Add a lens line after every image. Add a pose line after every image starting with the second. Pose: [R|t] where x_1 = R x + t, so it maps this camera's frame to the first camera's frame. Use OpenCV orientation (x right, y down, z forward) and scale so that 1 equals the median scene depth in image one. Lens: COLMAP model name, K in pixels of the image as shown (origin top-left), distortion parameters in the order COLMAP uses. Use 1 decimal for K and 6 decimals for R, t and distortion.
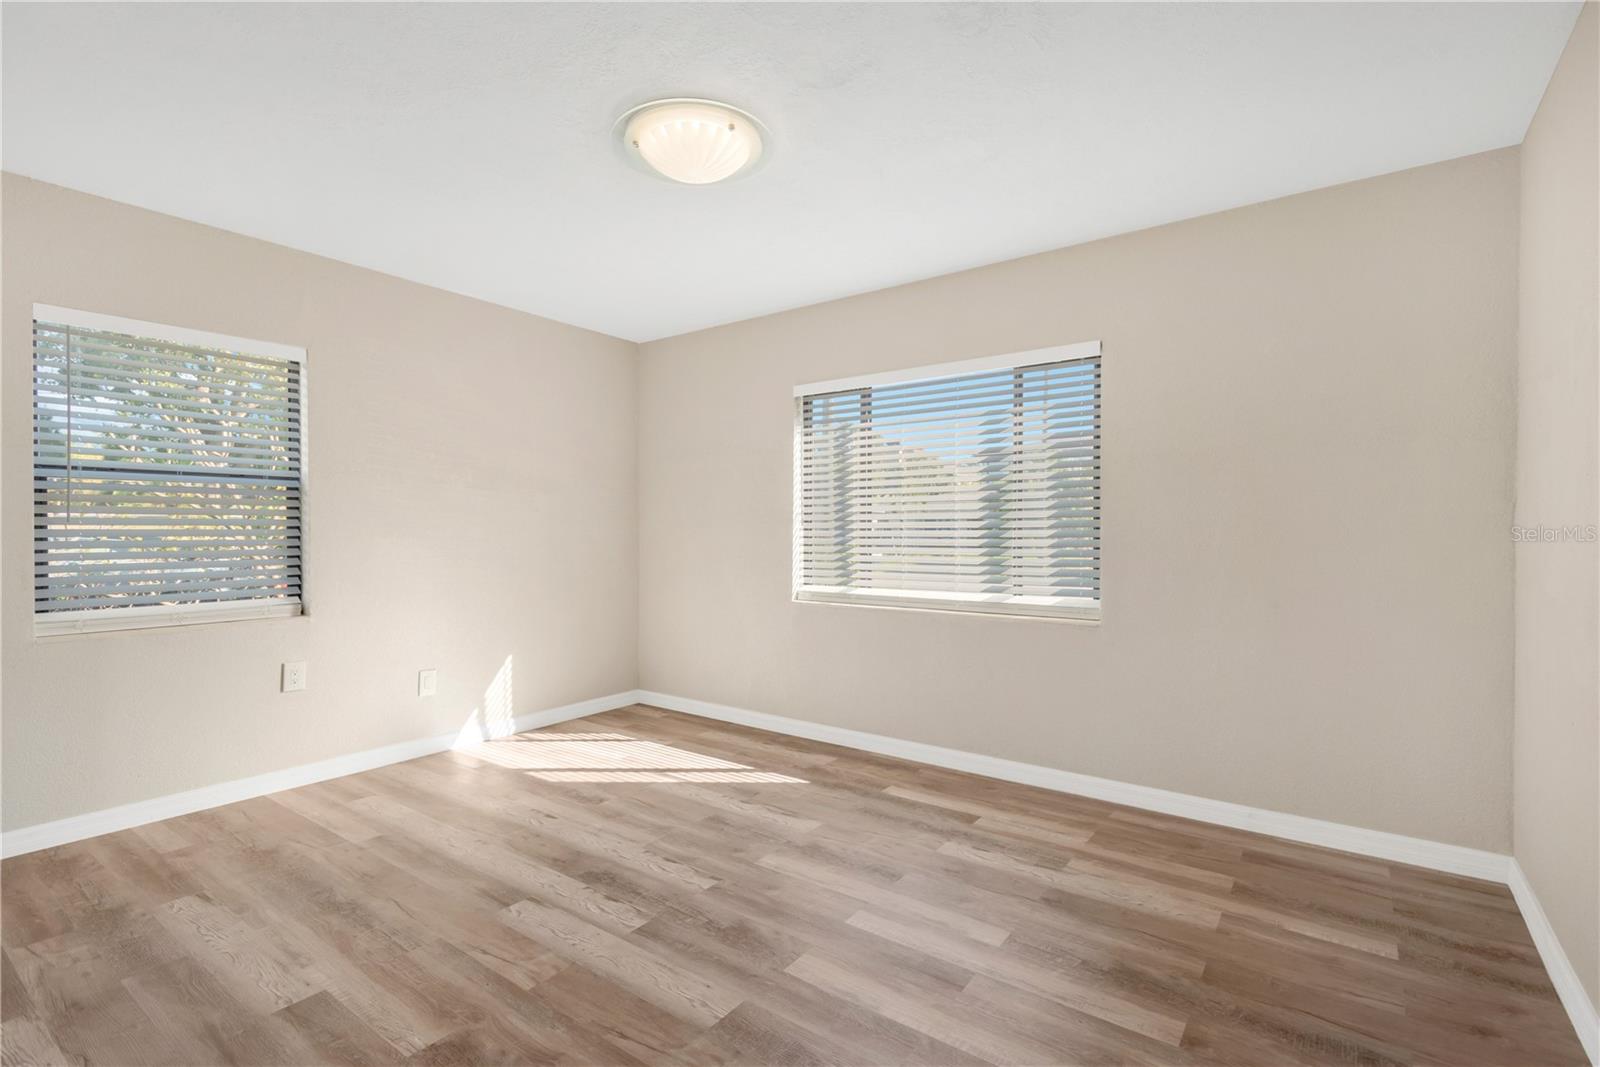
lens RADIAL K [[748.0, 0, 801.7], [0, 748.0, 529.7], [0, 0, 1]] dist [0.005634, -0.000123]
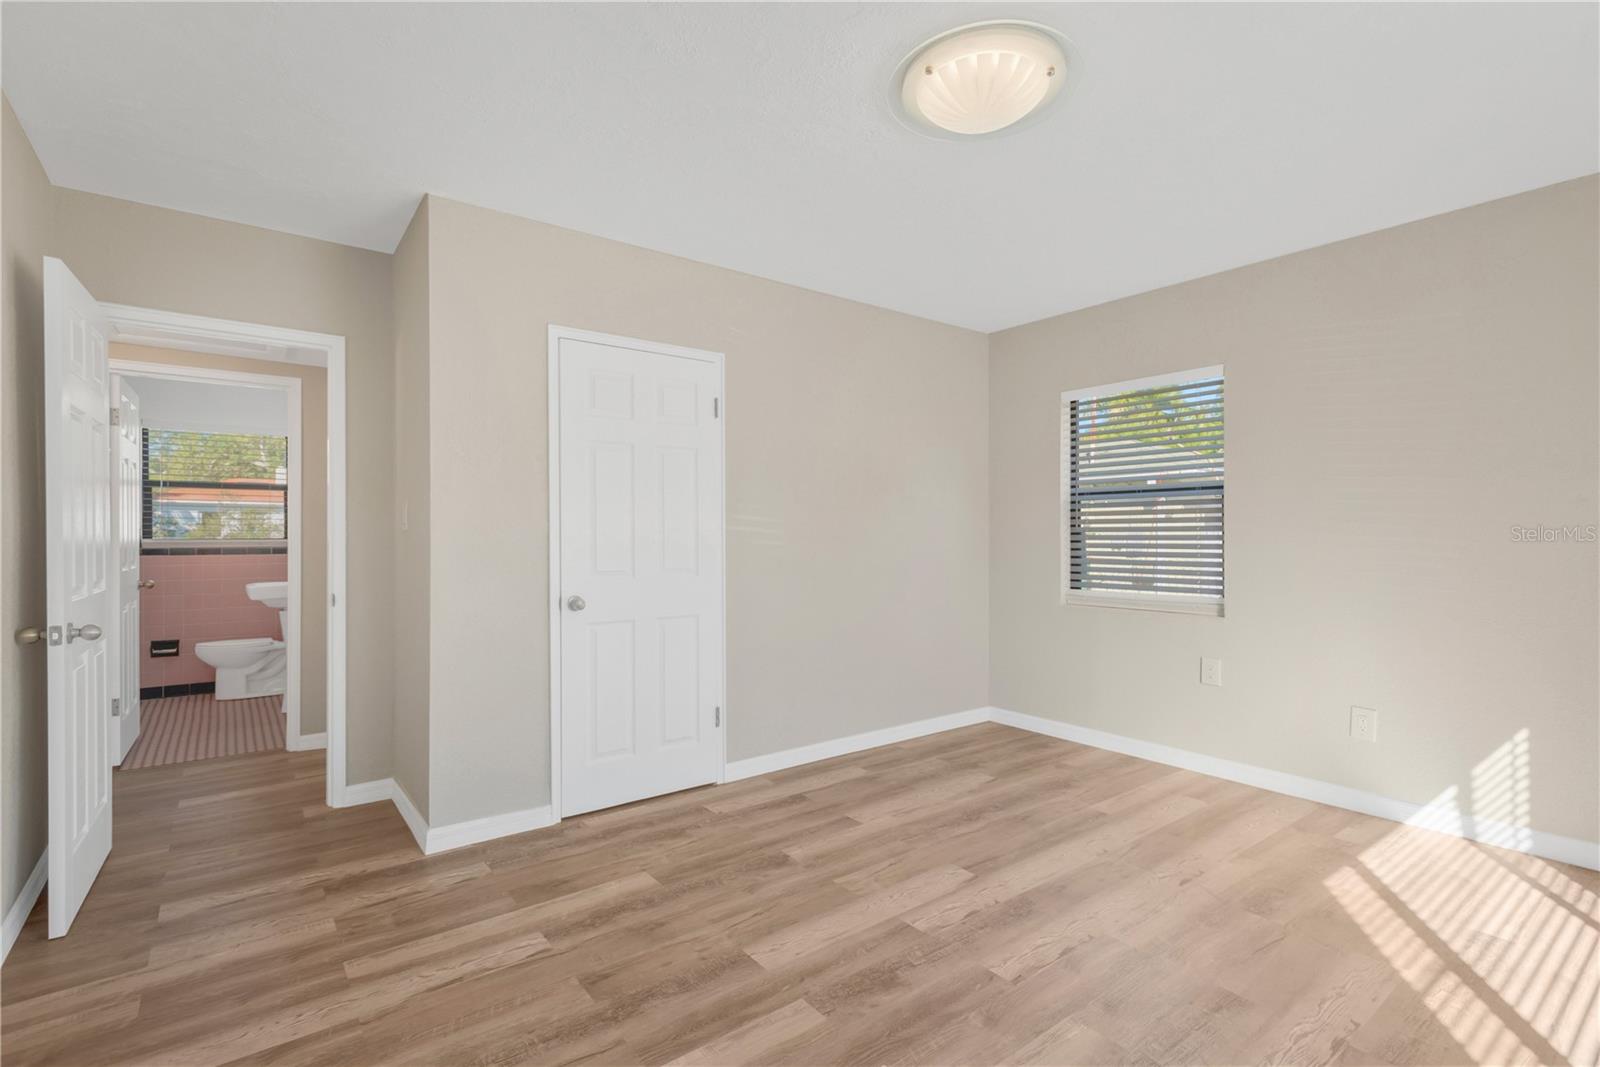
lens RADIAL K [[748.0, 0, 801.7], [0, 748.0, 529.7], [0, 0, 1]] dist [0.005634, -0.000123]
pose [[-0.286381, -0.007438, -0.958087, 0.640162], [0.001482, 0.999965, -0.008206, 0.000160], [0.958115, -0.003770, -0.286360, 0.914385]]
